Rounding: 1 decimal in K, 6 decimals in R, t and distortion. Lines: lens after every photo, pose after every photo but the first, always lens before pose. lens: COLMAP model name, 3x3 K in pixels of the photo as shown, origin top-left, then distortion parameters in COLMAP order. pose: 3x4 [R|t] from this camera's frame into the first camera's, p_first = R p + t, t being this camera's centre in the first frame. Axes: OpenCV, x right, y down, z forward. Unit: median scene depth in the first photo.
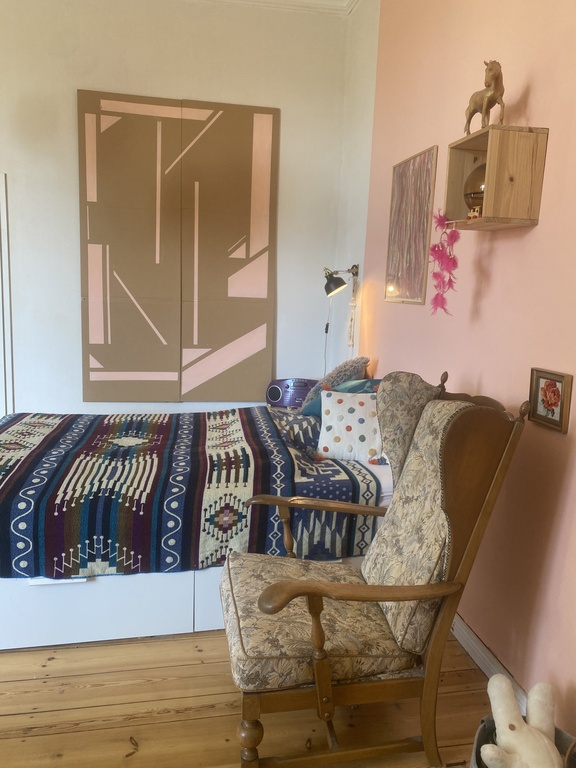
lens RADIAL K [[573.2, 0, 287.7], [0, 573.2, 381.9], [0, 0, 1]] dist [-0.000200, -0.020126]
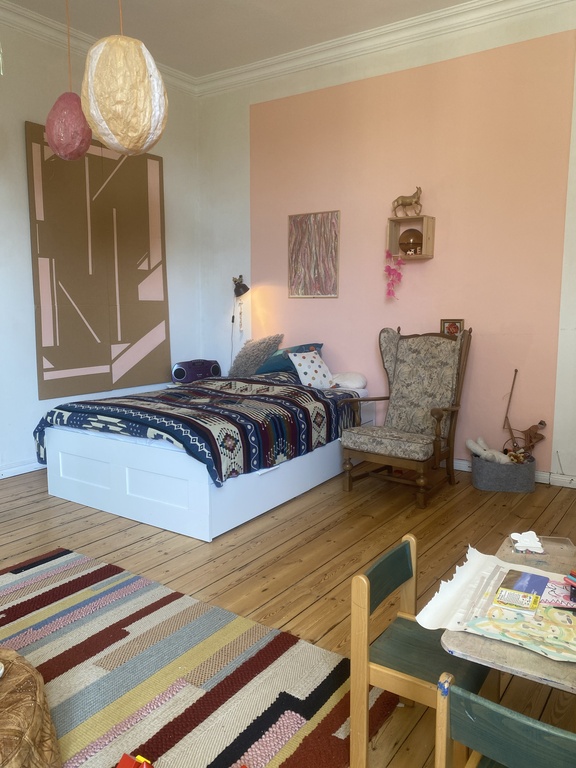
lens RADIAL K [[573.2, 0, 293.2], [0, 573.2, 383.6], [0, 0, 1]] dist [-0.000200, -0.020126]
pose [[0.728165, -0.133190, 0.672336, -0.759296], [0.138591, 0.989286, 0.045880, 0.020844], [-0.671244, 0.059772, 0.738823, -0.146911]]
